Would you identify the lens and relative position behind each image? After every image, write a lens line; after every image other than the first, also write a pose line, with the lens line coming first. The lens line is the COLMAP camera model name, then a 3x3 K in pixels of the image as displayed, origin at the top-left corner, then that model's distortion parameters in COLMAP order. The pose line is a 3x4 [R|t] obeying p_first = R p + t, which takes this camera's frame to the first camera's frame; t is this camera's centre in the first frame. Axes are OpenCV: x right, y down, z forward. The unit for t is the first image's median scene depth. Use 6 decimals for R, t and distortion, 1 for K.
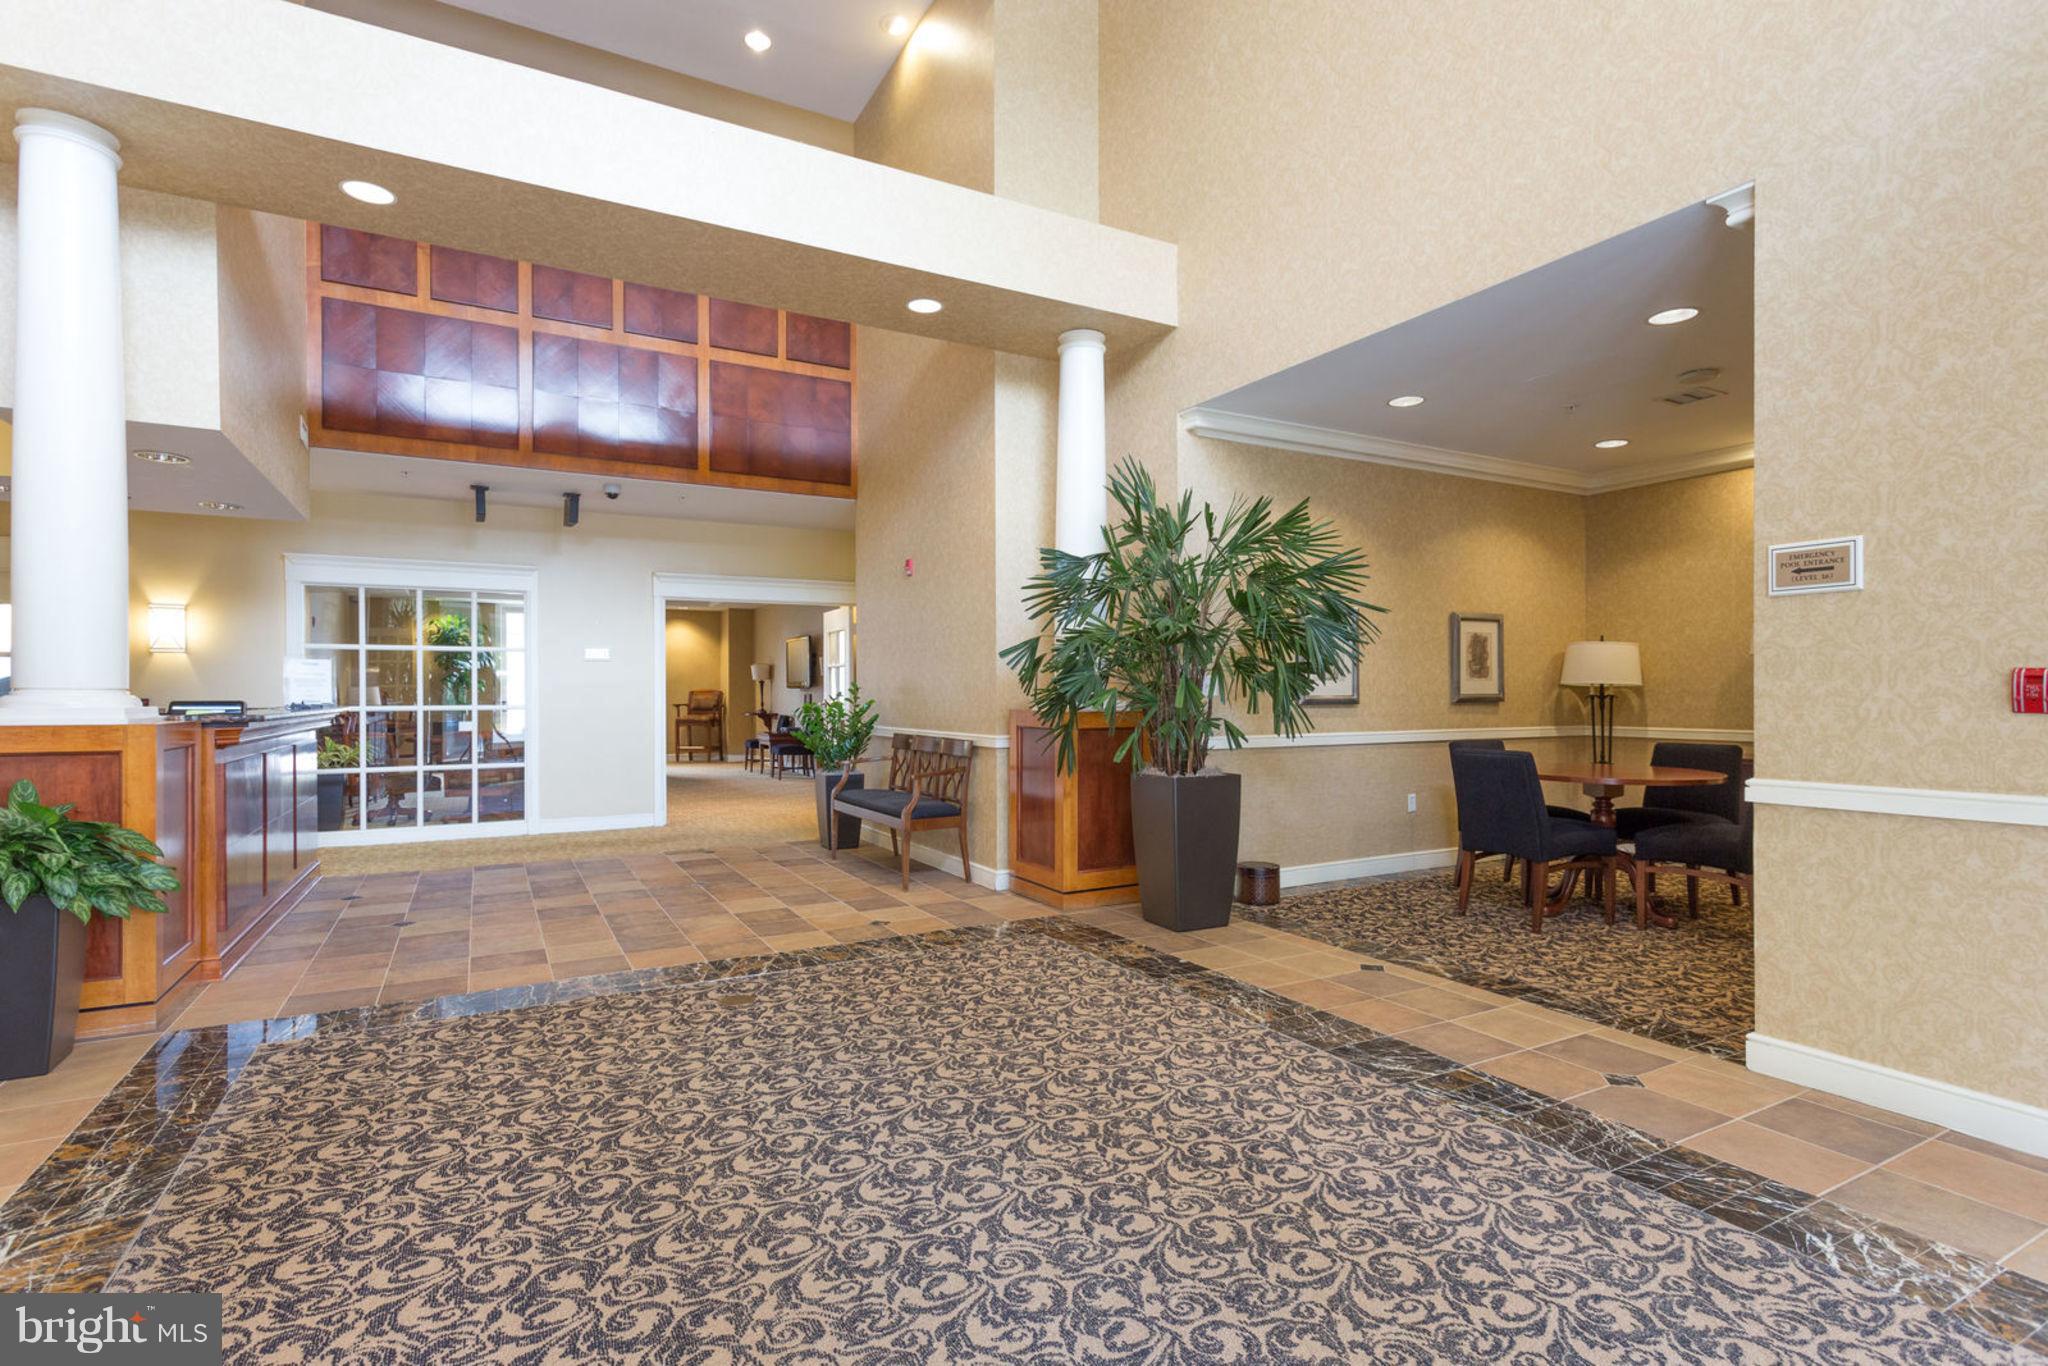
lens RADIAL K [[964.8, 0, 1015.7], [0, 964.8, 688.2], [0, 0, 1]] dist [0.003034, 0.002996]
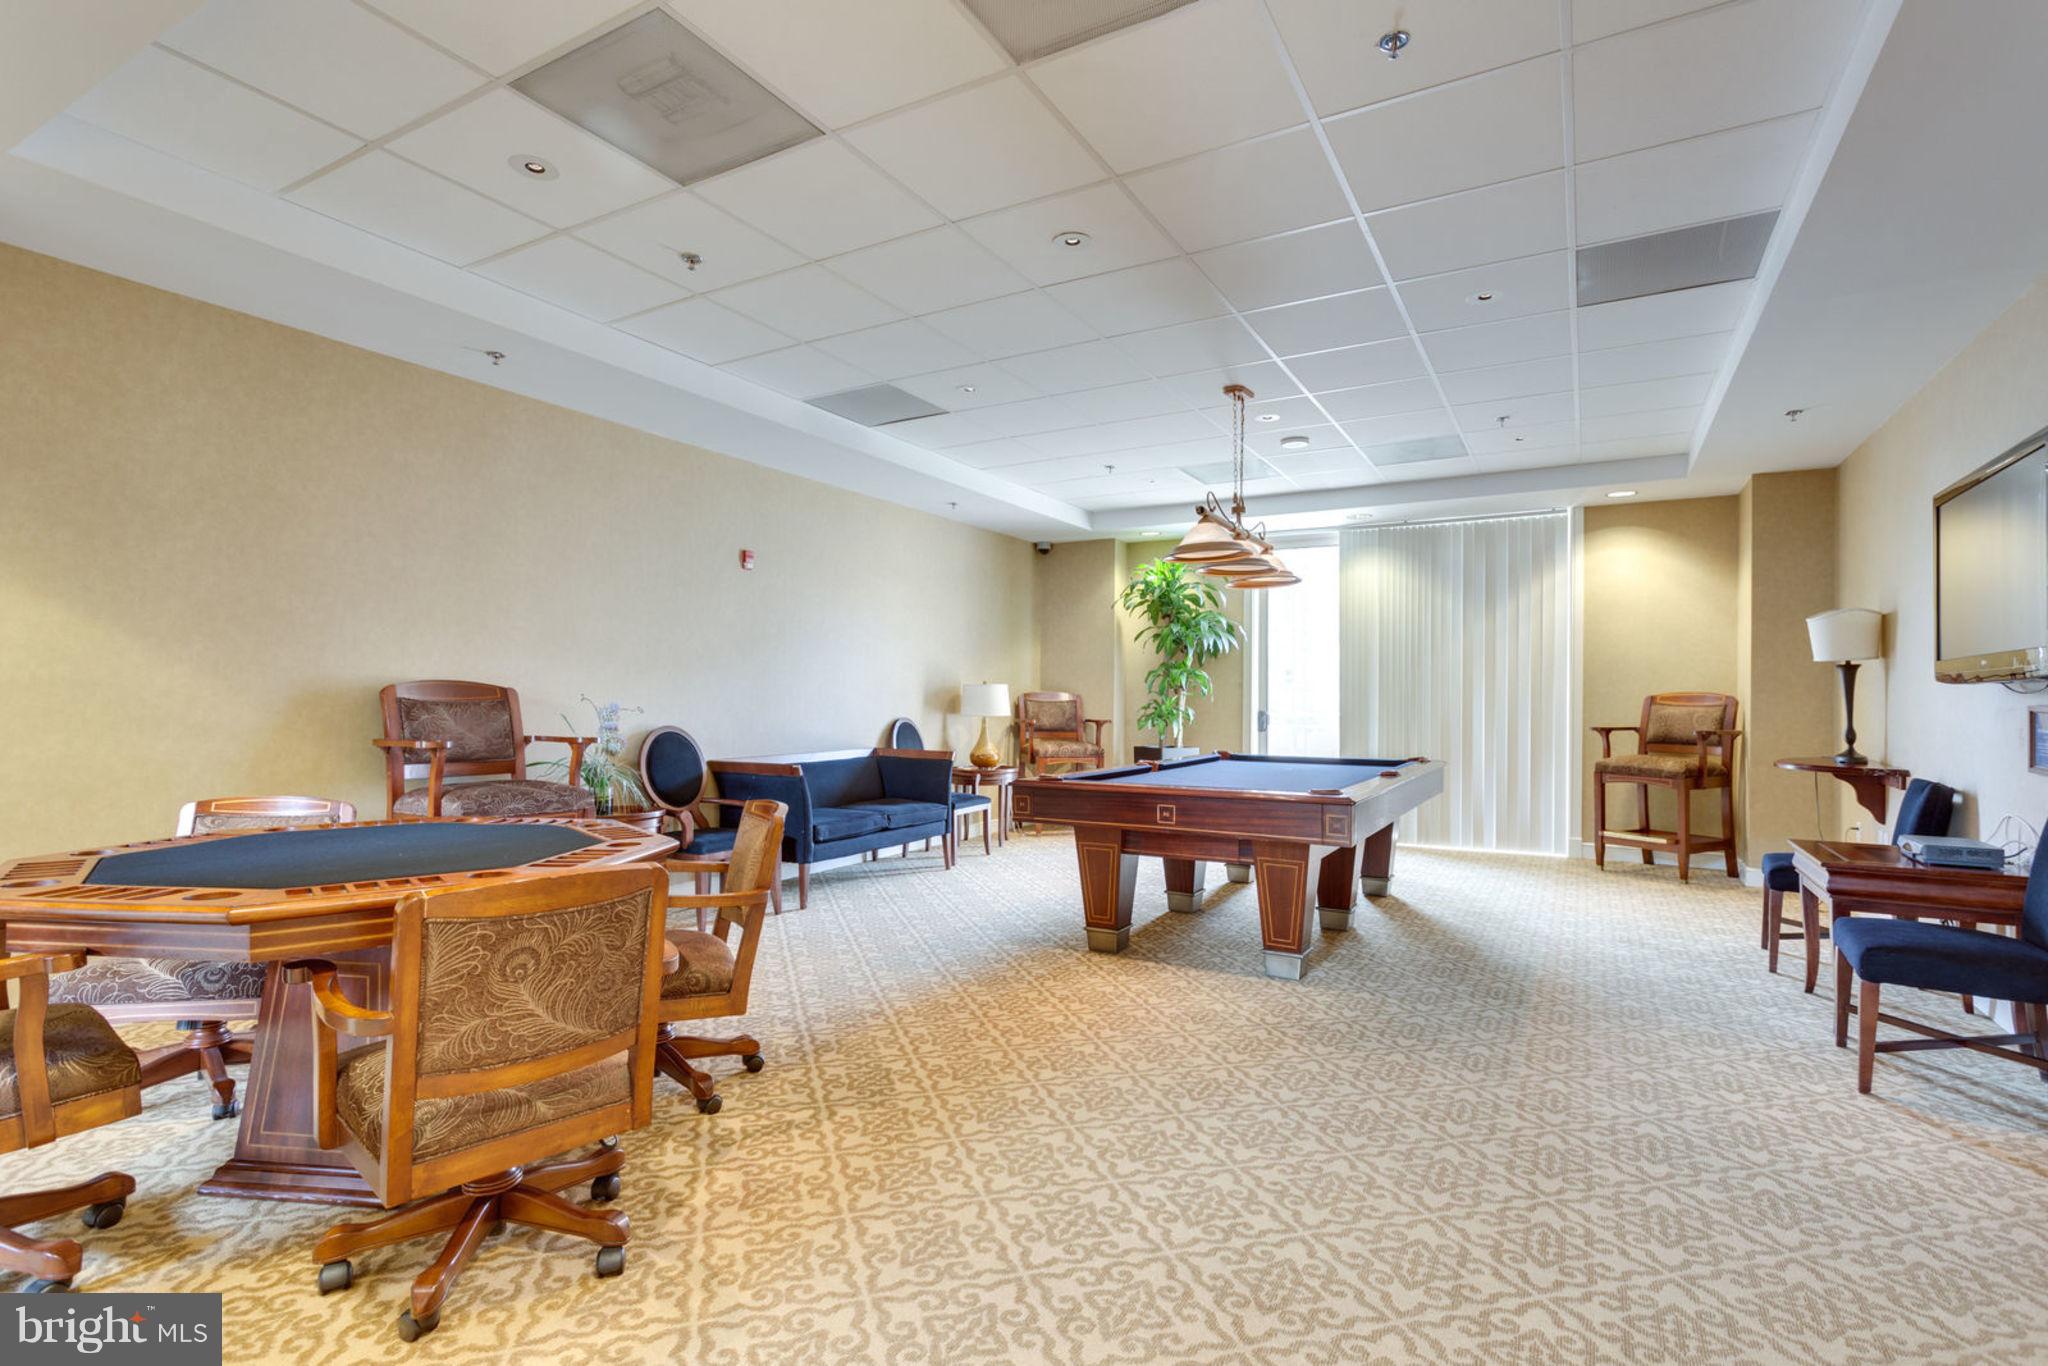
lens RADIAL K [[964.8, 0, 1023.6], [0, 964.8, 692.2], [0, 0, 1]] dist [0.003034, 0.002996]
pose [[0.510663, 0.003041, -0.859776, -0.162819], [-0.006916, 0.999976, -0.000571, 0.004867], [0.859753, 0.006238, 0.510671, 0.771851]]
